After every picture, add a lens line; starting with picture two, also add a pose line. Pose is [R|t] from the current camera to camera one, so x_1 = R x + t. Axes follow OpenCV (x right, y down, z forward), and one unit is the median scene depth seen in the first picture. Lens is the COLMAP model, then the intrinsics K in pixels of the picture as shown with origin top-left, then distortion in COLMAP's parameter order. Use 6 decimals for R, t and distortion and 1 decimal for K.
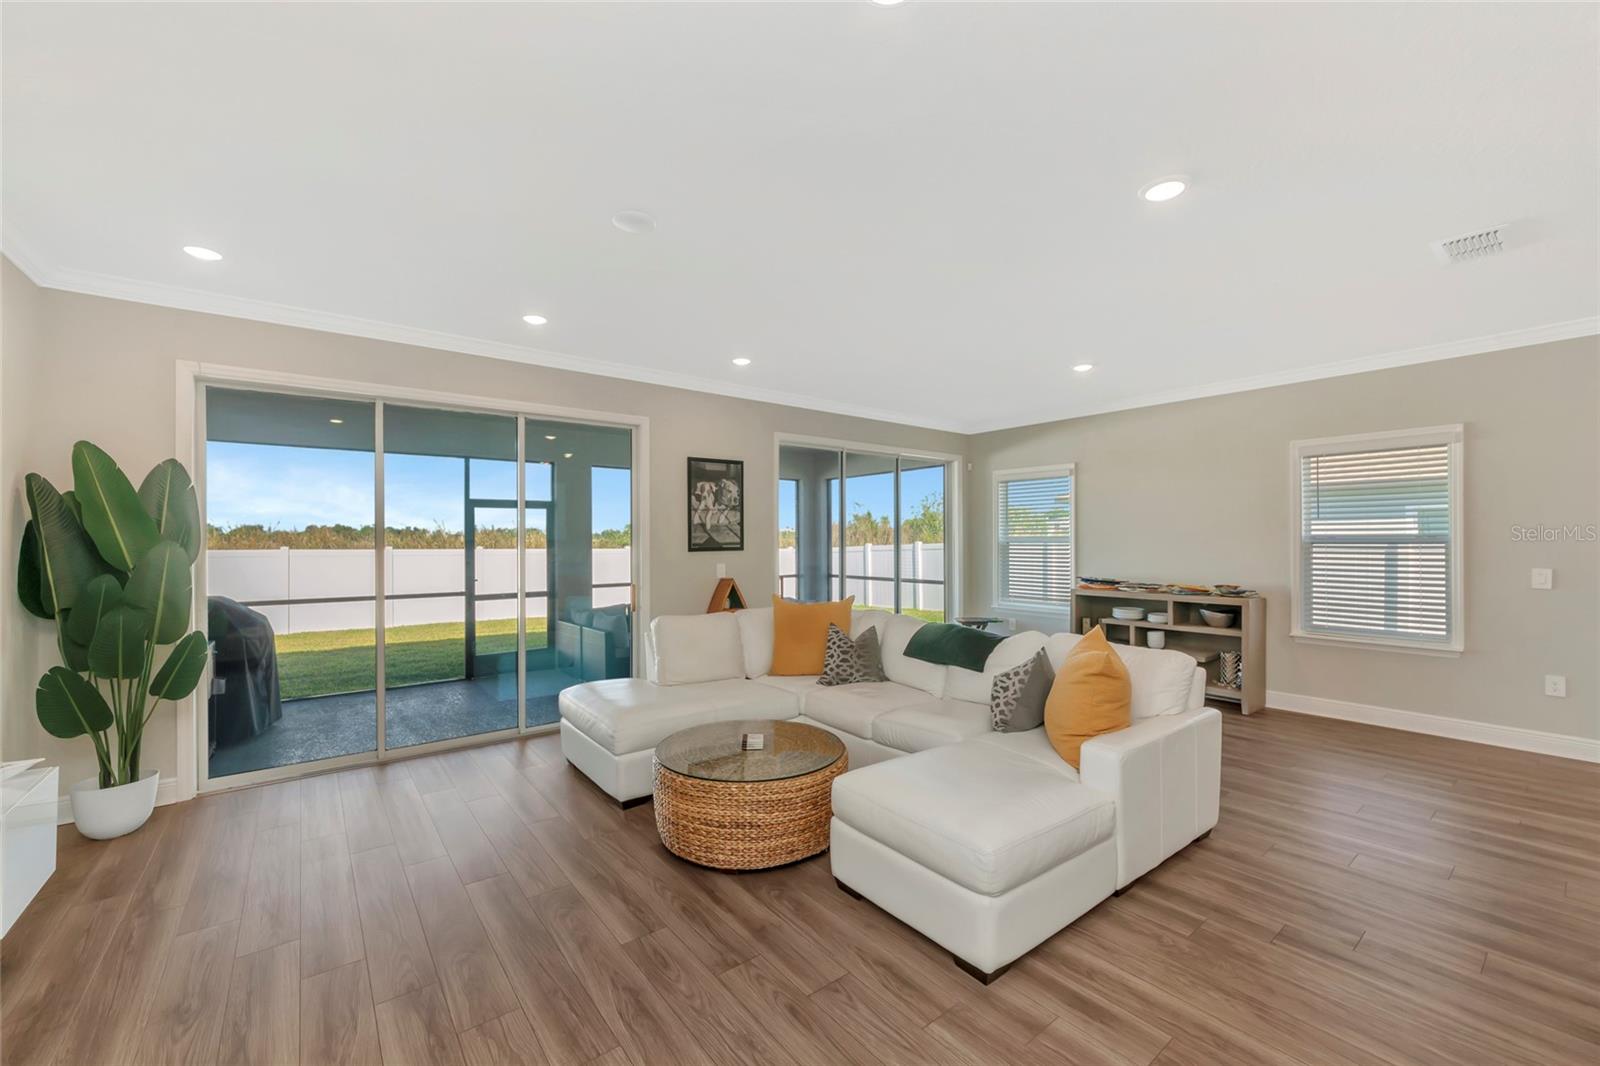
lens RADIAL K [[642.9, 0, 798.3], [0, 642.9, 523.8], [0, 0, 1]] dist [-0.005973, 0.000133]
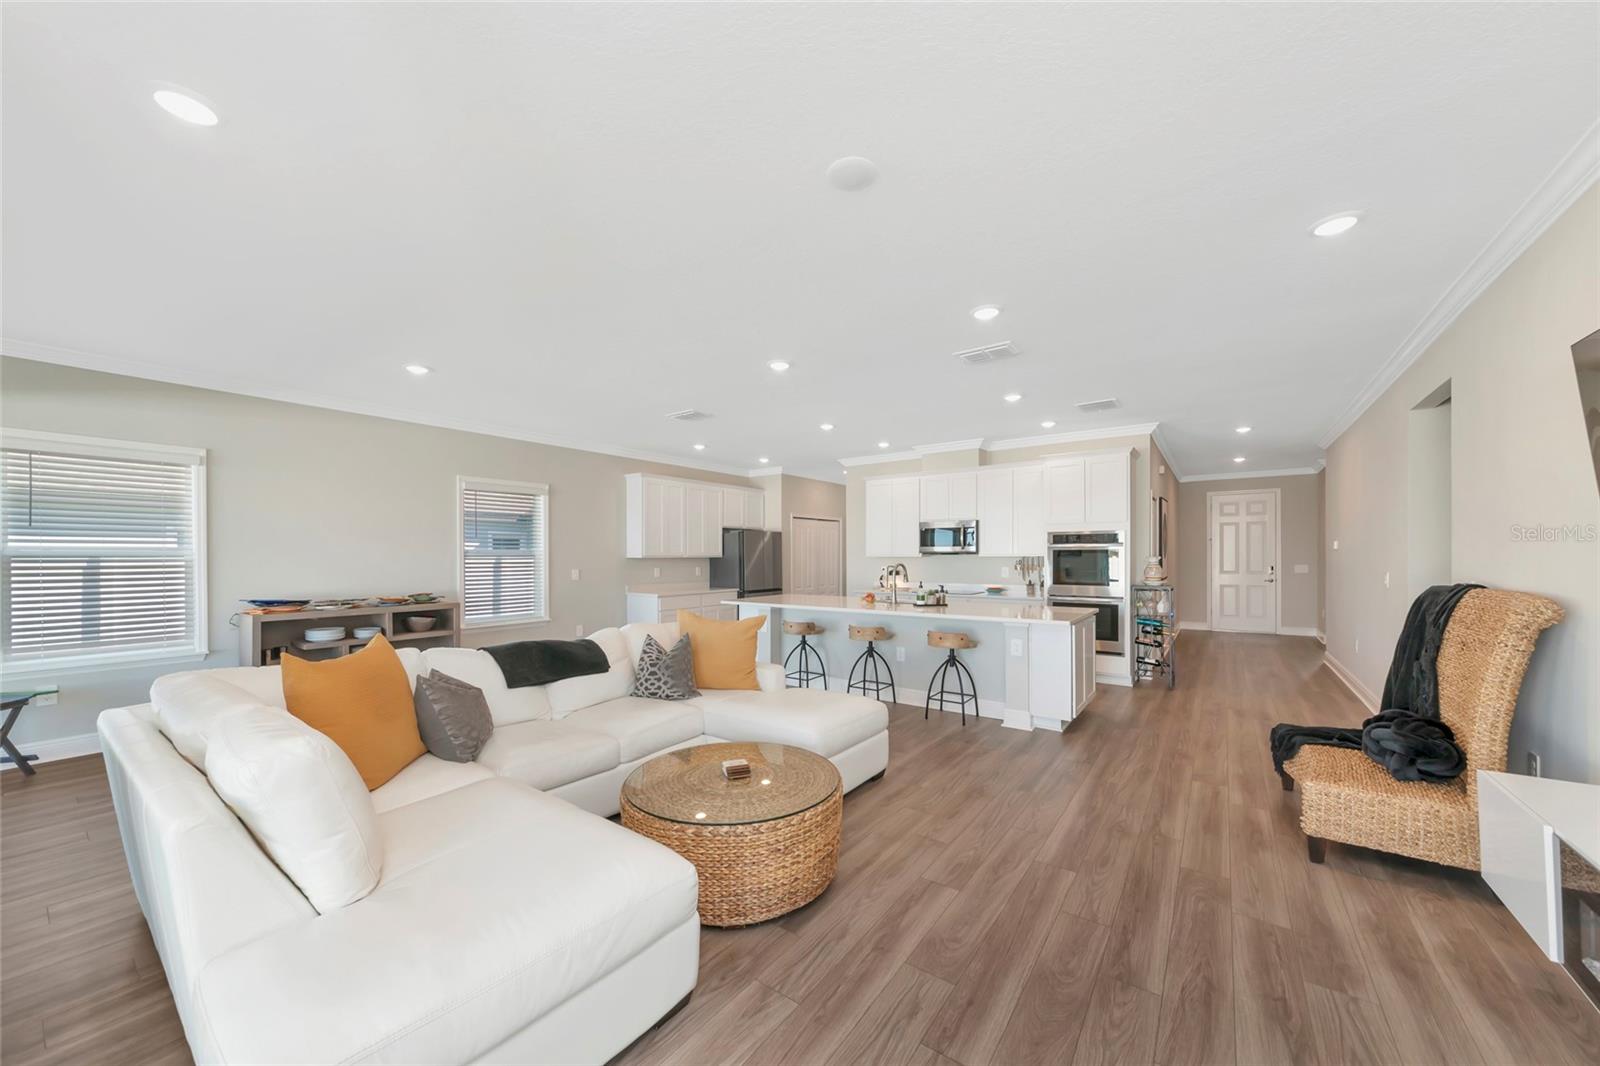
lens RADIAL K [[577.7, 0, 800.2], [0, 577.7, 558.5], [0, 0, 1]] dist [-0.011837, 0.000002]
pose [[-0.280587, 0.001395, 0.959828, -0.485047], [-0.018708, 0.999801, -0.006922, 0.028759], [-0.959646, -0.019899, -0.280505, 0.643304]]
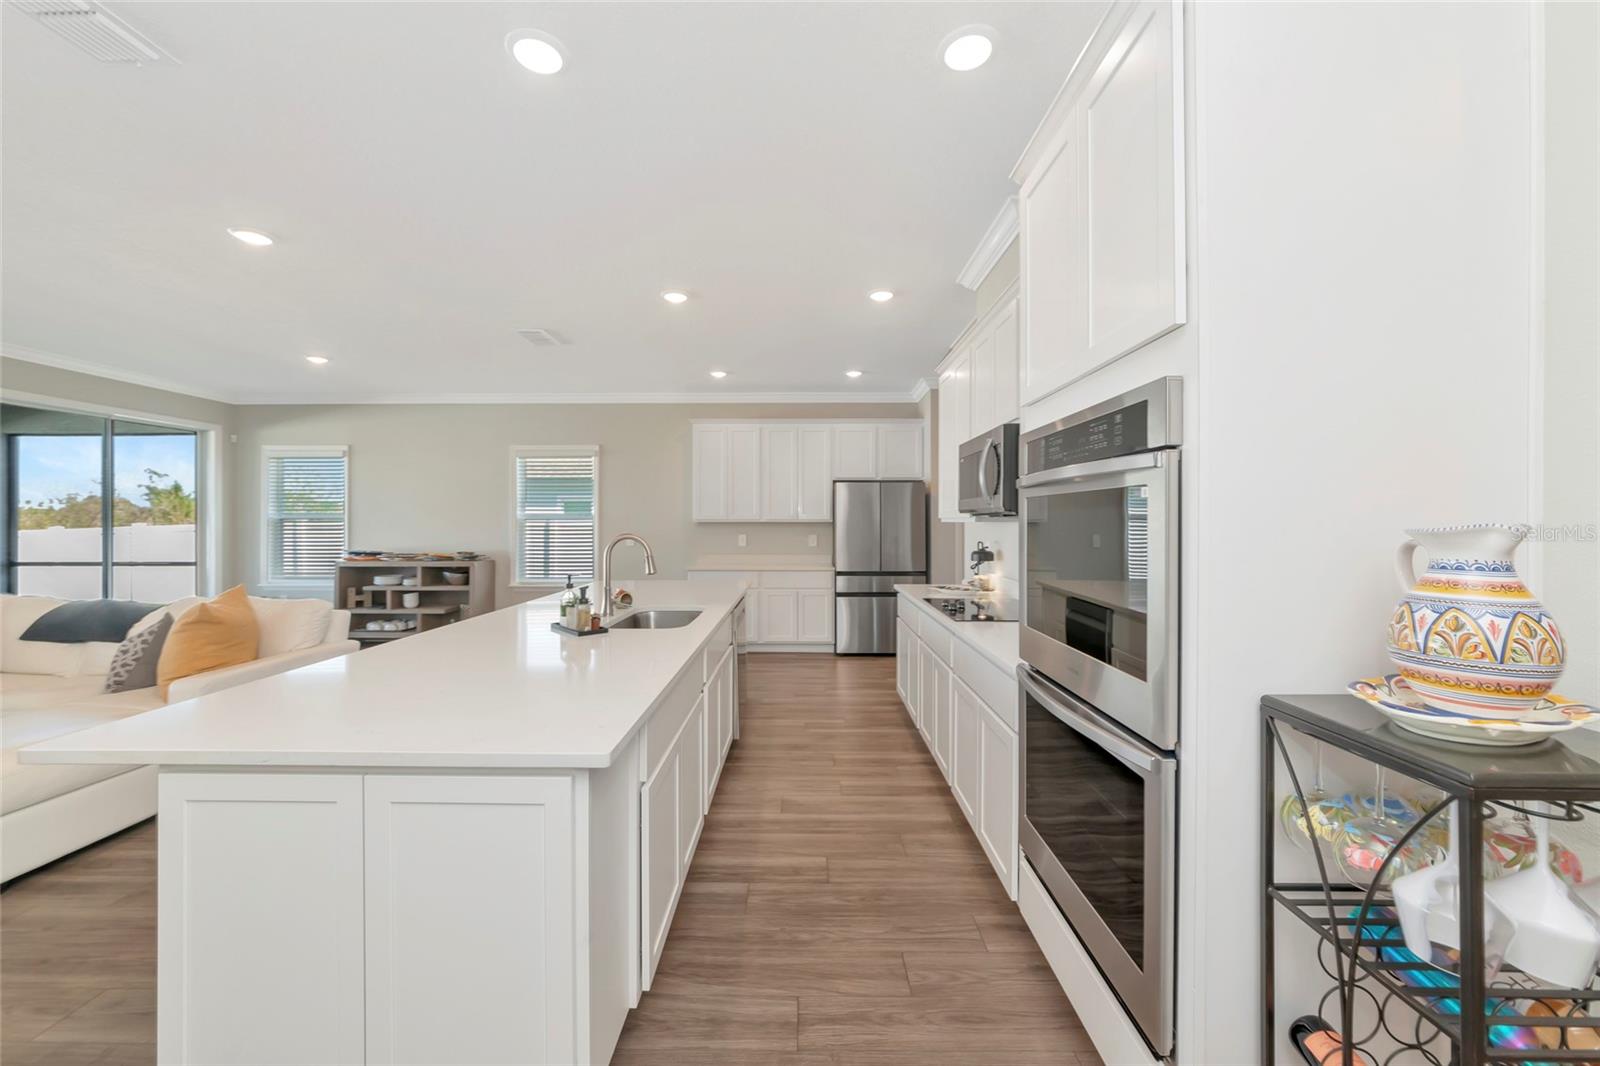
lens RADIAL K [[597.7, 0, 792.3], [0, 597.7, 511.7], [0, 0, 1]] dist [-0.000167, -0.000033]
pose [[0.625028, 0.017360, 0.780409, 0.139682], [-0.022378, 0.999740, -0.004316, 0.005218], [-0.780281, -0.014766, 0.625254, -0.266141]]
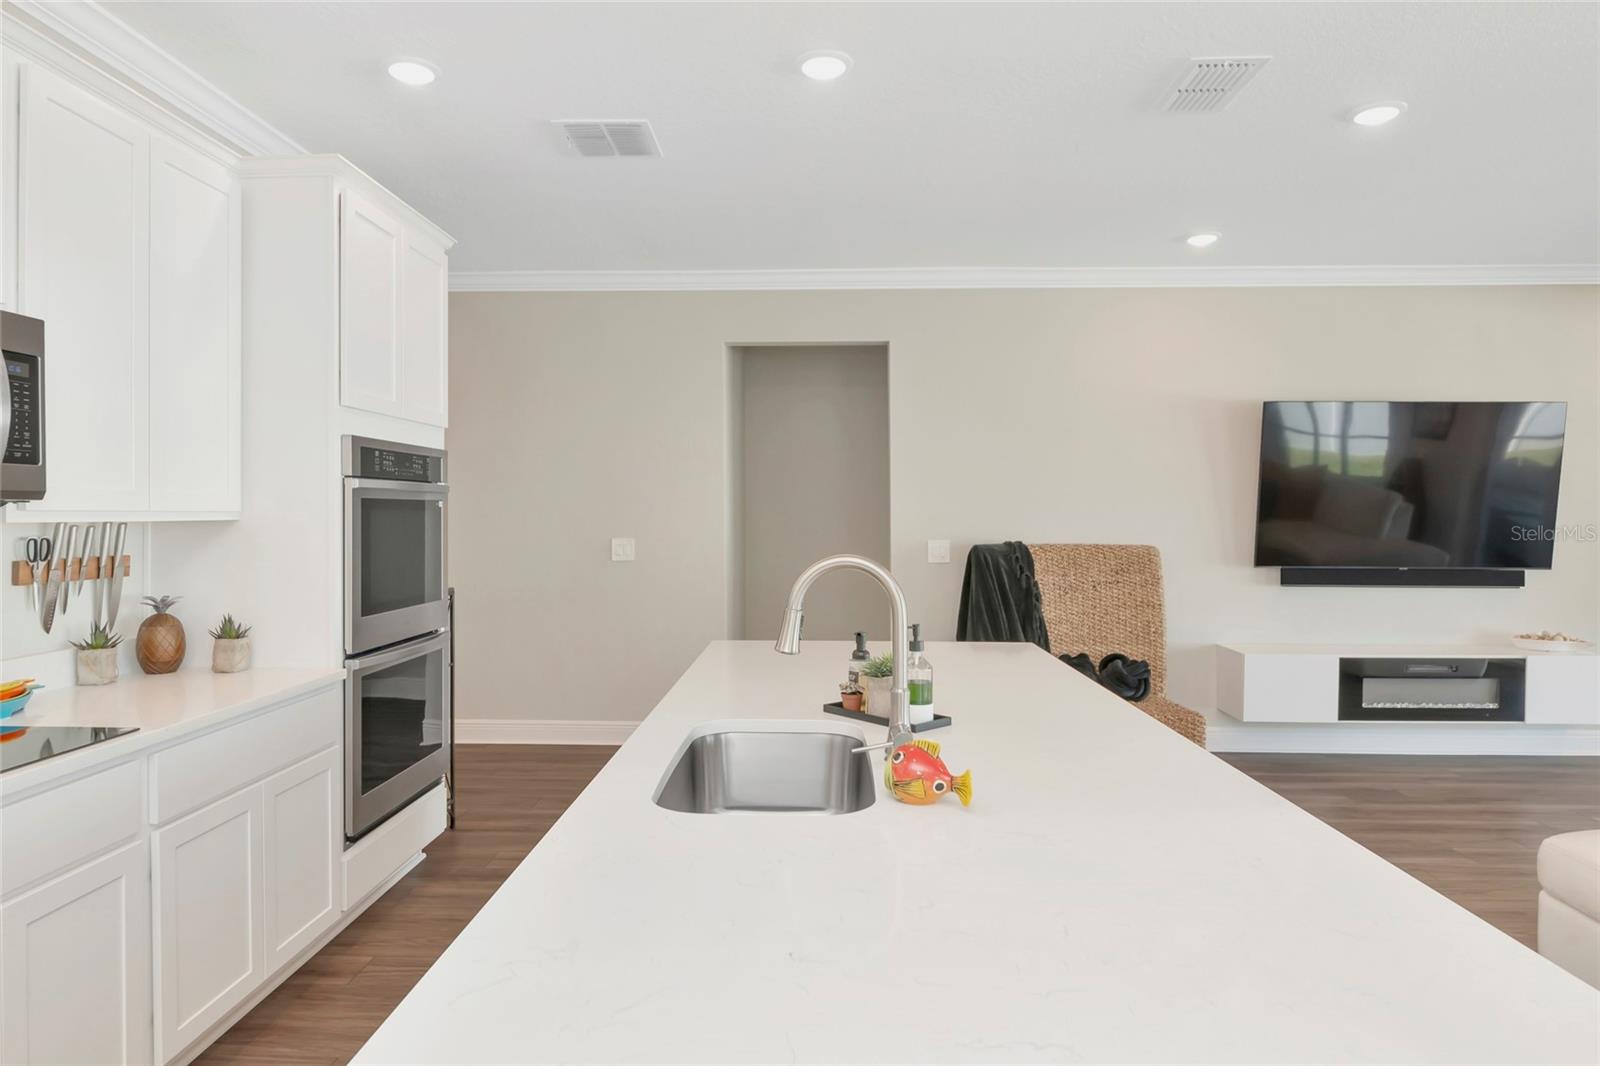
lens RADIAL K [[947.6, 0, 793.9], [0, 947.6, 510.9], [0, 0, 1]] dist [0.002325, -0.000692]
pose [[-0.634106, 0.001075, -0.773245, 0.742069], [0.020722, 0.999664, -0.015604, 0.015249], [0.772968, -0.025918, -0.633915, 0.383073]]
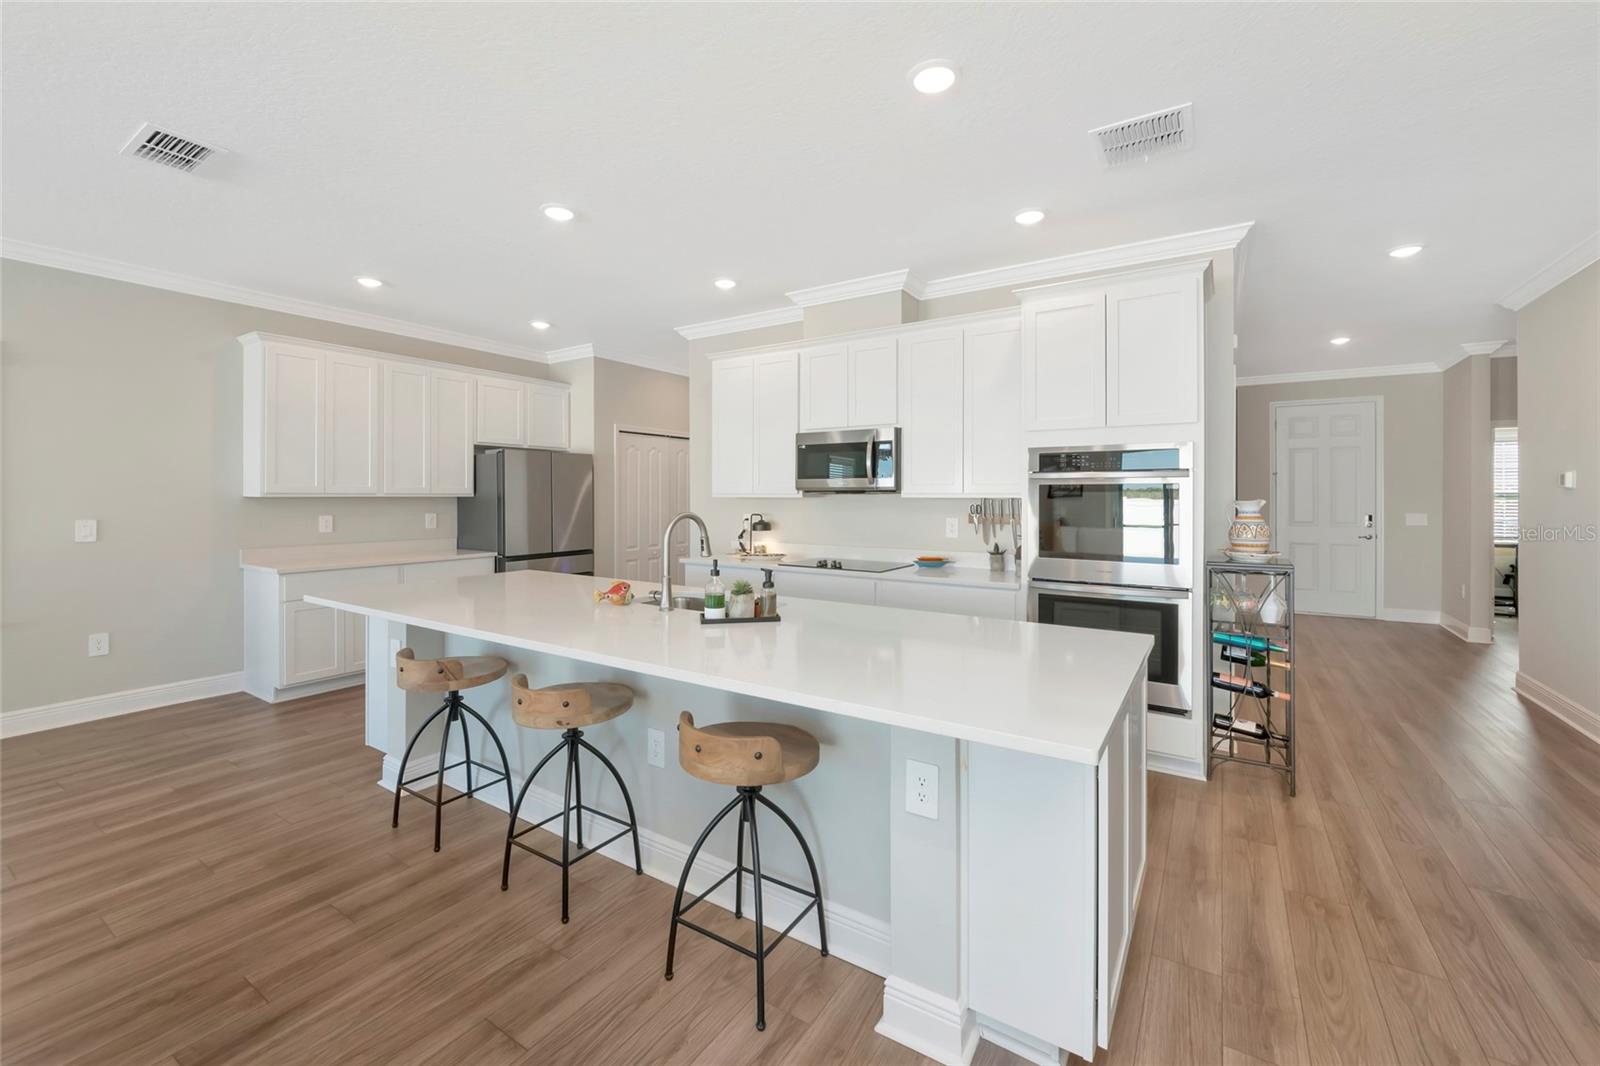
lens RADIAL K [[652.7, 0, 800.4], [0, 652.7, 497.7], [0, 0, 1]] dist [-0.007400, -0.000408]
pose [[-0.335879, 0.001130, 0.941904, -0.035983], [-0.023226, 0.999685, -0.009481, 0.017705], [-0.941619, -0.025061, -0.335747, 0.263729]]
